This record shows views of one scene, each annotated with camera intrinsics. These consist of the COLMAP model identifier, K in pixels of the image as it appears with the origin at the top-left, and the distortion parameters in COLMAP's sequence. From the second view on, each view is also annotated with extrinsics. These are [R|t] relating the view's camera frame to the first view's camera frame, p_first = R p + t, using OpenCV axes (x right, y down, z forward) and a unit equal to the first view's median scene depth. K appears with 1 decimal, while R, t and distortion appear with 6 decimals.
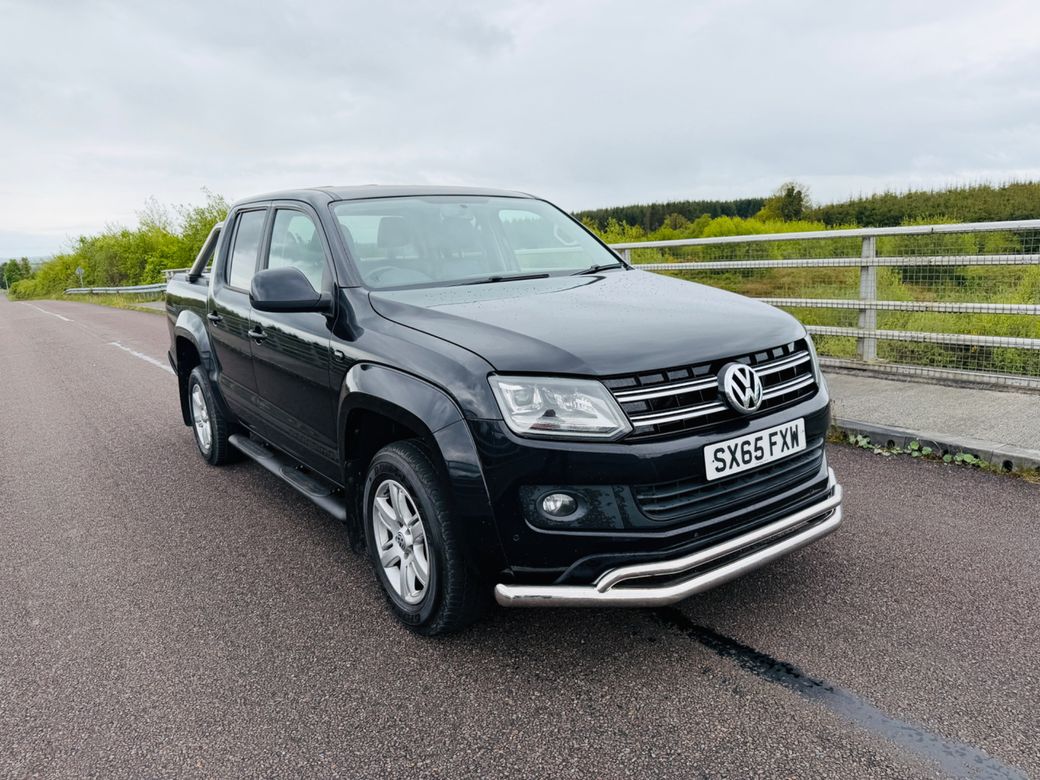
lens RADIAL K [[748.1, 0, 520.0], [0, 748.1, 390.0], [0, 0, 1]] dist [0.060236, -0.079869]
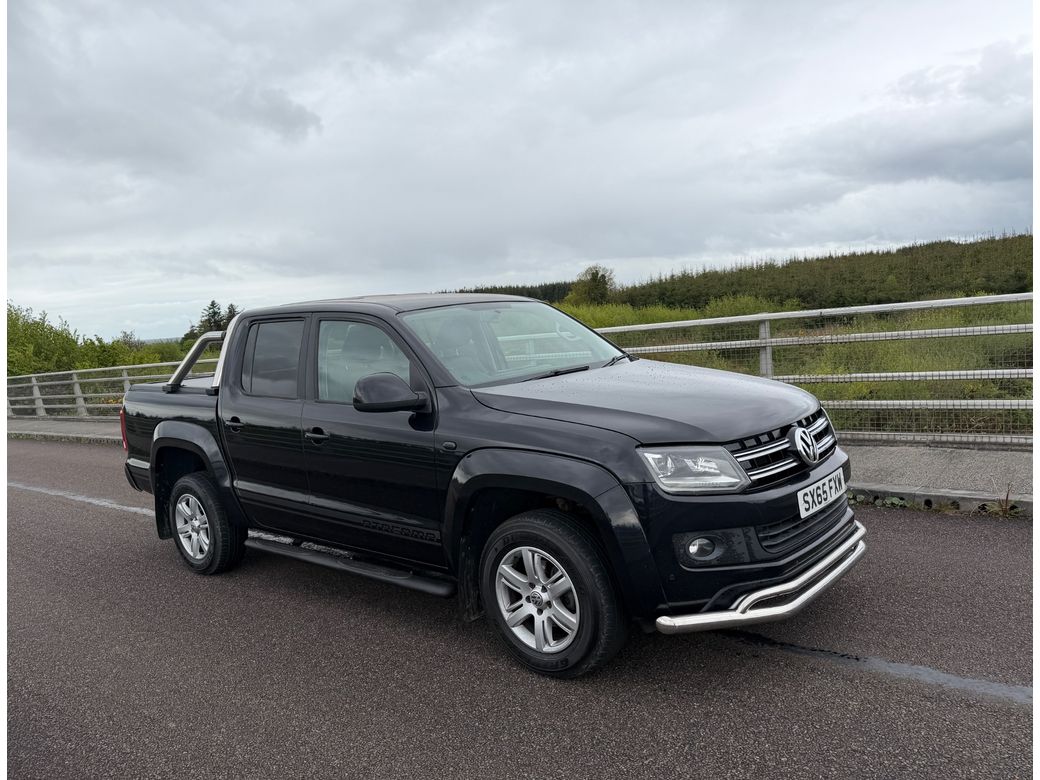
lens RADIAL K [[806.2, 0, 480.3], [0, 806.2, 423.7], [0, 0, 1]] dist [0.076773, -0.117476]
pose [[0.976828, -0.063342, 0.204438, -0.525982], [0.079316, 0.994324, -0.070907, 0.013304], [-0.198786, 0.085479, 0.976308, -0.247608]]
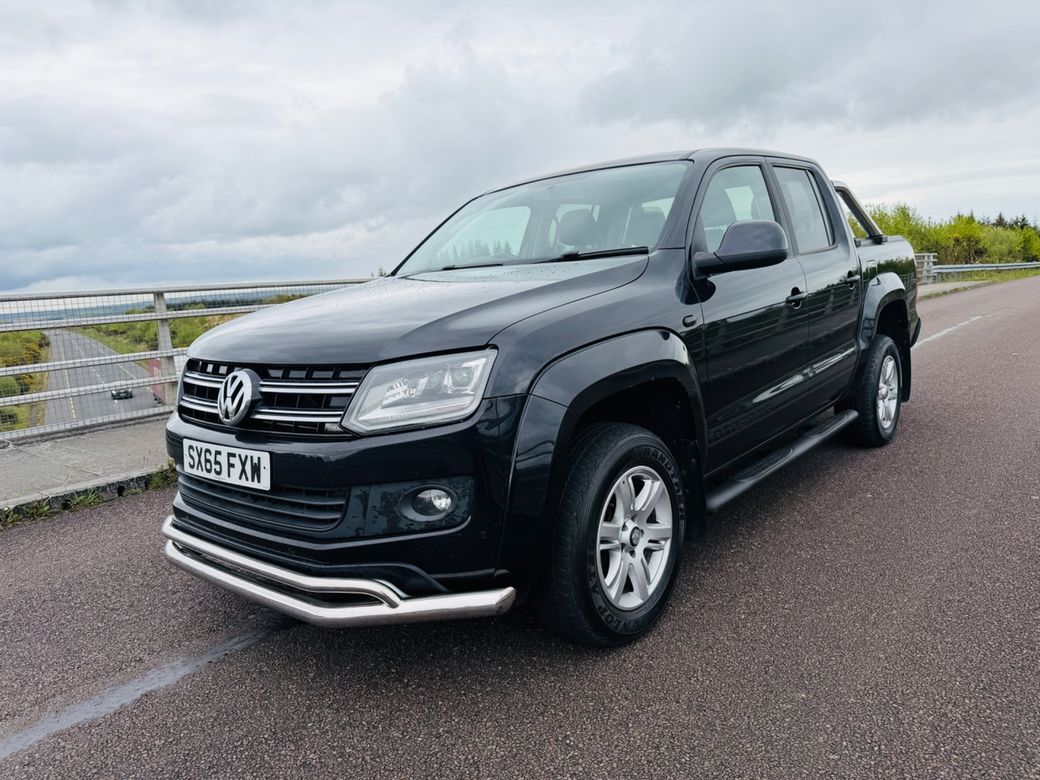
lens RADIAL K [[728.4, 0, 520.0], [0, 728.4, 390.0], [0, 0, 1]] dist [0.005481, 0.000108]
pose [[0.274224, 0.181720, -0.944341, 1.228310], [-0.132200, 0.979785, 0.150151, -0.190208], [0.952536, 0.083666, 0.292703, 1.066110]]
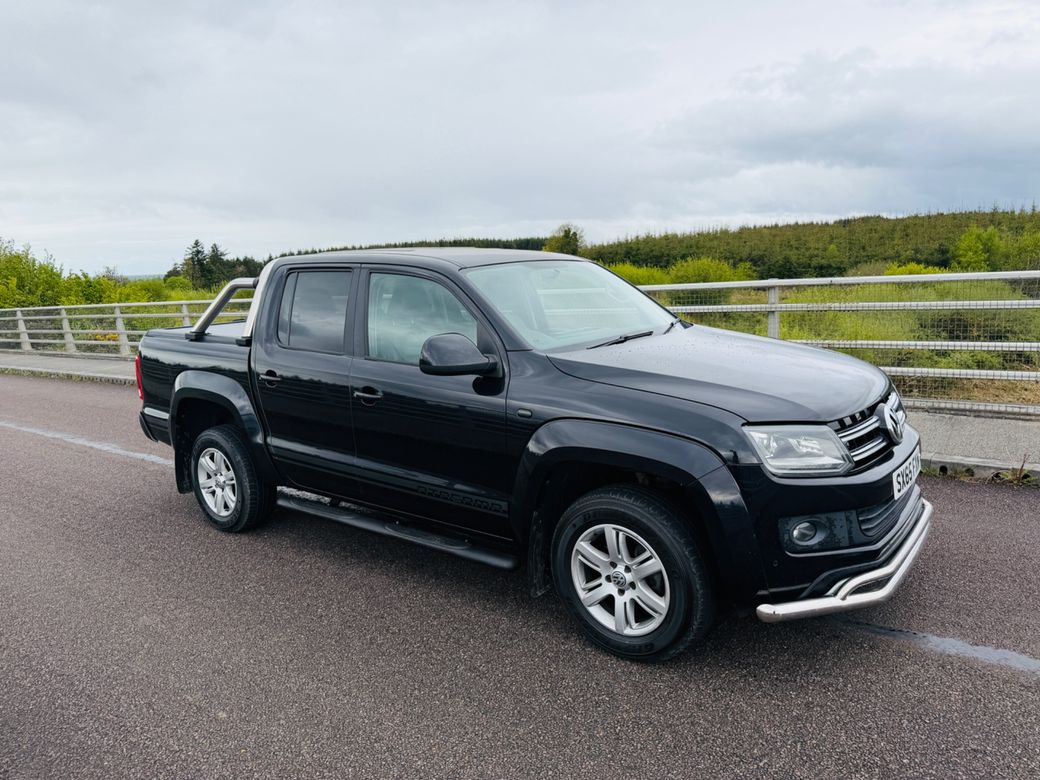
lens RADIAL K [[748.1, 0, 520.0], [0, 748.1, 390.0], [0, 0, 1]] dist [0.060236, -0.079869]
pose [[0.955064, -0.044989, 0.292964, -0.664406], [0.057442, 0.997769, -0.034036, -0.052666], [-0.290779, 0.049335, 0.955518, -0.029575]]
